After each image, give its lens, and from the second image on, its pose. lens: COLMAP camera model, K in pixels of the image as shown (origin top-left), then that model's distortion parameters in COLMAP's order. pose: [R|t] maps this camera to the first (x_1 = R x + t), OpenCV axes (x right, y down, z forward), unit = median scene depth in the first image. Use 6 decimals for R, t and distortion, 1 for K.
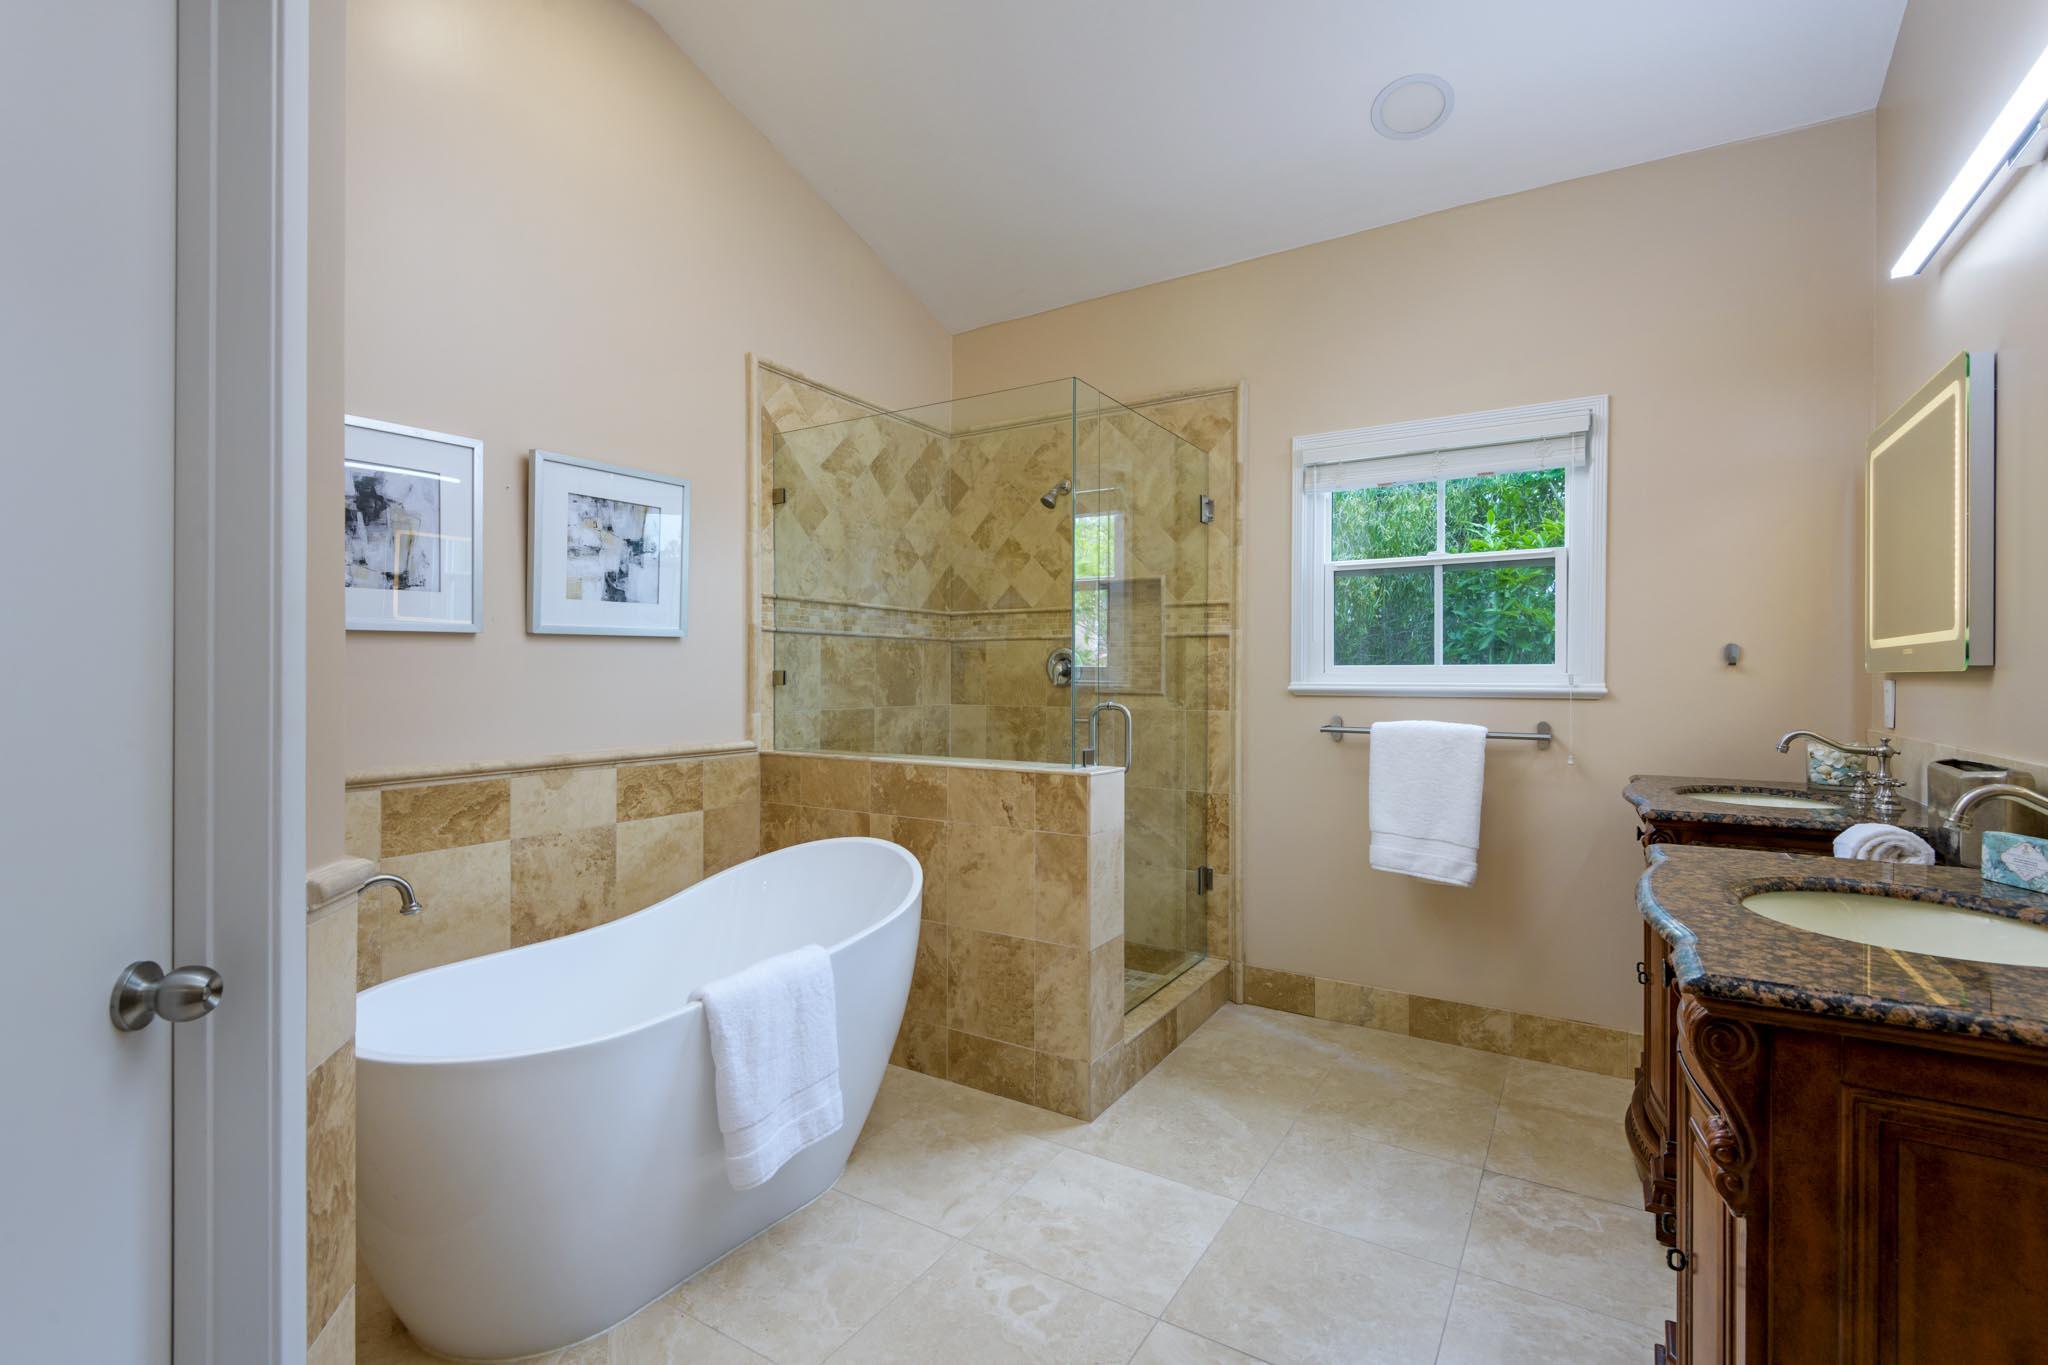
lens RADIAL K [[934.2, 0, 1021.3], [0, 934.2, 669.0], [0, 0, 1]] dist [0.045522, -0.030697]
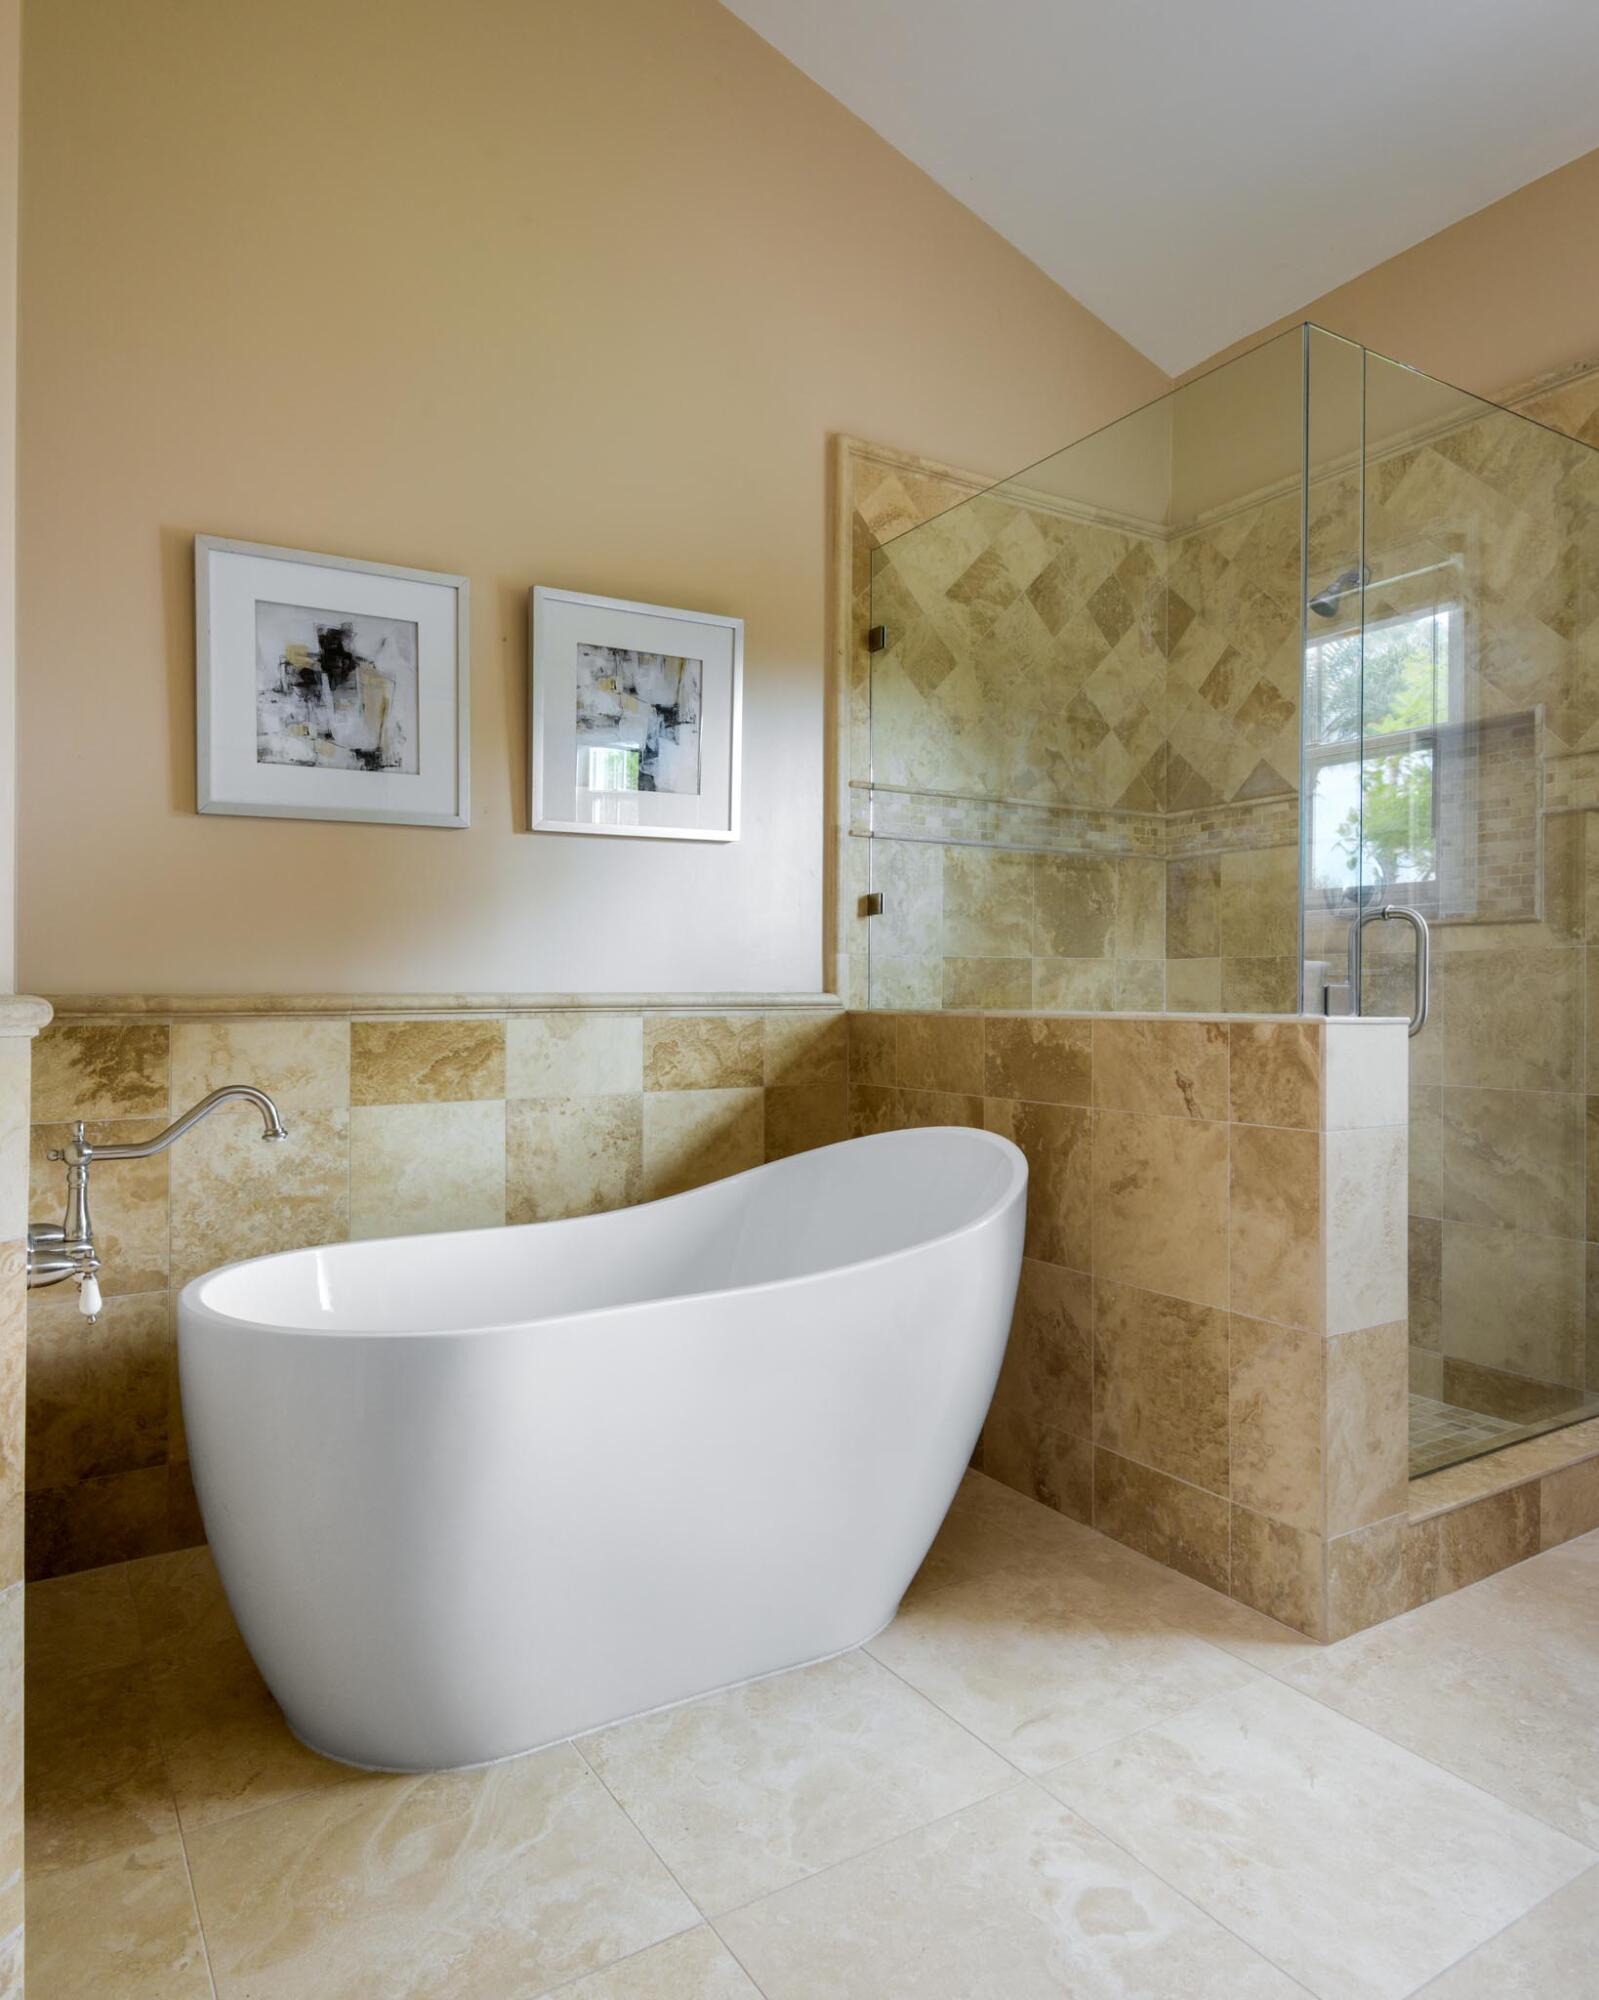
lens RADIAL K [[1264.6, 0, 798.3], [0, 1264.6, 993.8], [0, 0, 1]] dist [0.041090, -0.038349]
pose [[0.898157, -0.001193, -0.439674, 0.112709], [0.001115, 0.999999, -0.000436, 0.087369], [0.439674, -0.000099, 0.898157, 0.167499]]
